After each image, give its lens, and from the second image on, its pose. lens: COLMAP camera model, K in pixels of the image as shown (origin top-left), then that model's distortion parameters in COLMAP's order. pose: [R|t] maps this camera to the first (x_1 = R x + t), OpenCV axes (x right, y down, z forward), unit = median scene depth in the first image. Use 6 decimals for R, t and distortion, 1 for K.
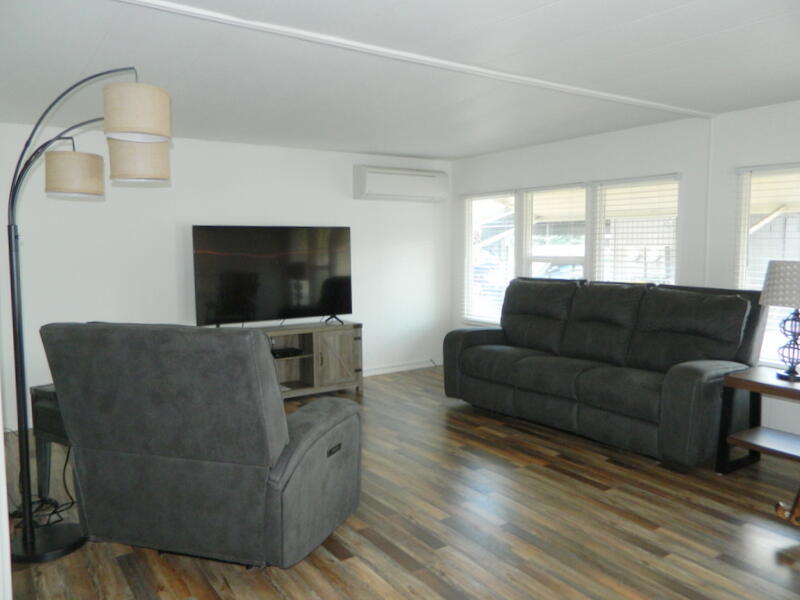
lens RADIAL K [[623.0, 0, 400.0], [0, 623.0, 300.0], [0, 0, 1]] dist [0.051828, -0.003343]
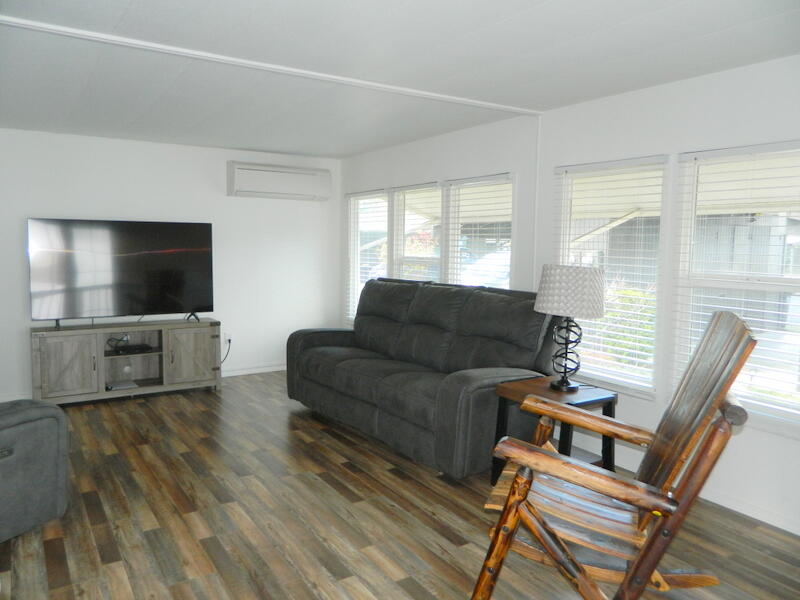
lens RADIAL K [[607.7, 0, 387.3], [0, 607.7, 298.0], [0, 0, 1]] dist [0.029388, -0.003657]
pose [[0.999035, 0.020899, -0.038628, 0.251646], [-0.020993, 0.999778, -0.002047, -0.003088], [0.038577, 0.002856, 0.999252, 0.051145]]
